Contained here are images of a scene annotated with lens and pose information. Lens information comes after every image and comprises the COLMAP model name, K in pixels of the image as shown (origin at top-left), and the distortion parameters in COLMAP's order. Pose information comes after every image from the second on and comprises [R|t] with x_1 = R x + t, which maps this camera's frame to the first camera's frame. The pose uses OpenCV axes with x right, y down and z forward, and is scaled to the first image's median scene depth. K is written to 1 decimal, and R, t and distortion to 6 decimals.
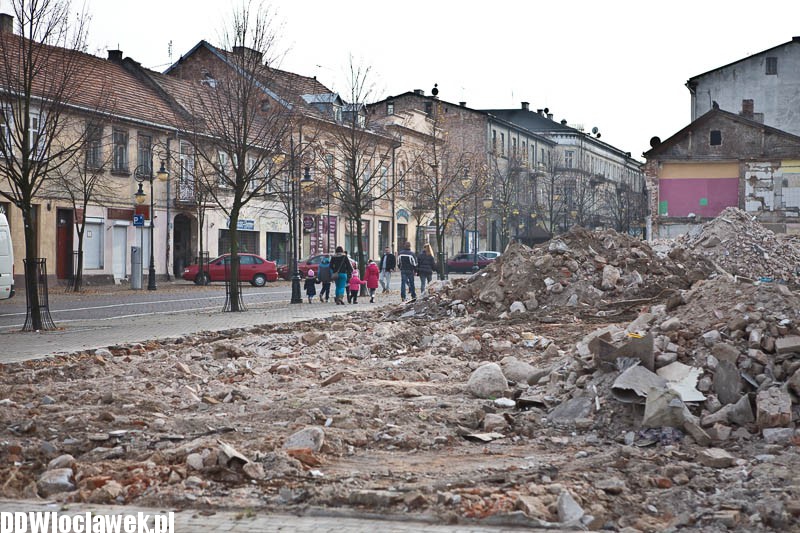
lens RADIAL K [[1505.8, 0, 400.0], [0, 1505.8, 266.5], [0, 0, 1]] dist [0.190277, -0.100549]
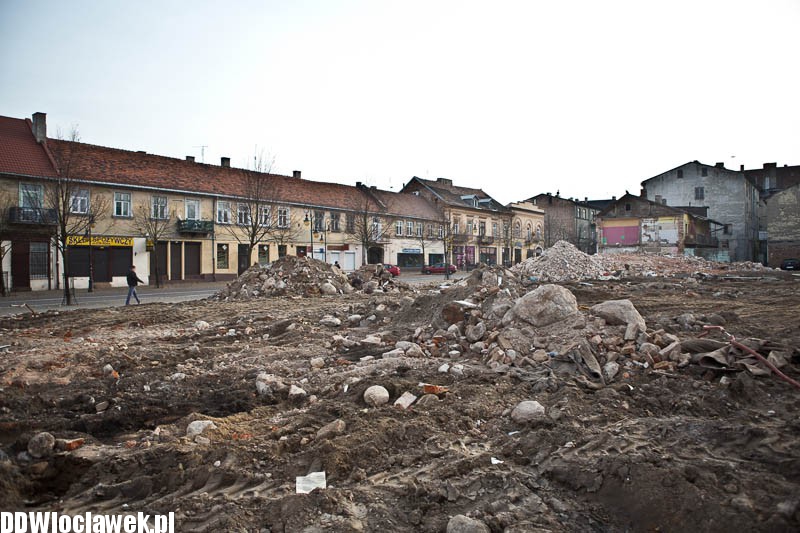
lens RADIAL K [[548.0, 0, 401.4], [0, 548.0, 265.2], [0, 0, 1]] dist [-0.114300, 0.086830]
pose [[0.921867, -0.004148, -0.387483, 0.208133], [0.004342, 0.999991, -0.000374, -0.004332], [0.387481, -0.001338, 0.921877, 0.175628]]
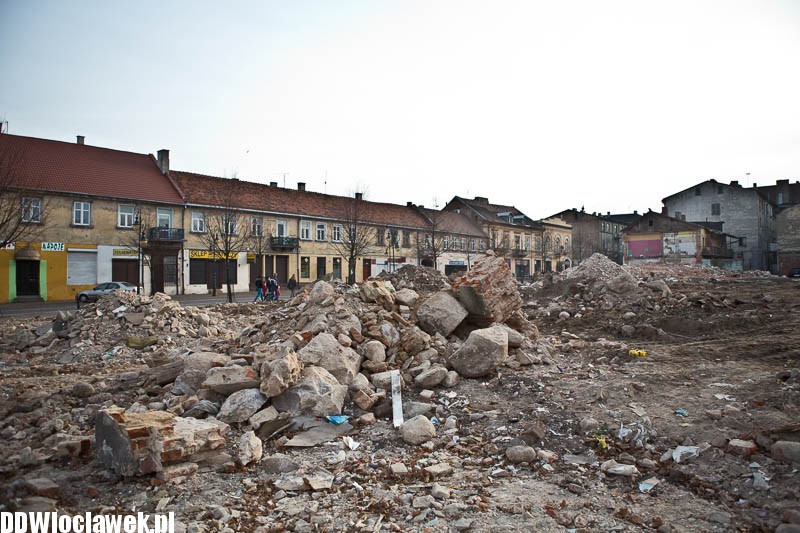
lens RADIAL K [[548.0, 0, 401.4], [0, 548.0, 265.2], [0, 0, 1]] dist [-0.114300, 0.086830]
pose [[0.908736, -0.017386, -0.417009, 0.203341], [0.007629, 0.999657, -0.025052, 0.000196], [0.417302, 0.019584, 0.908557, 0.062397]]
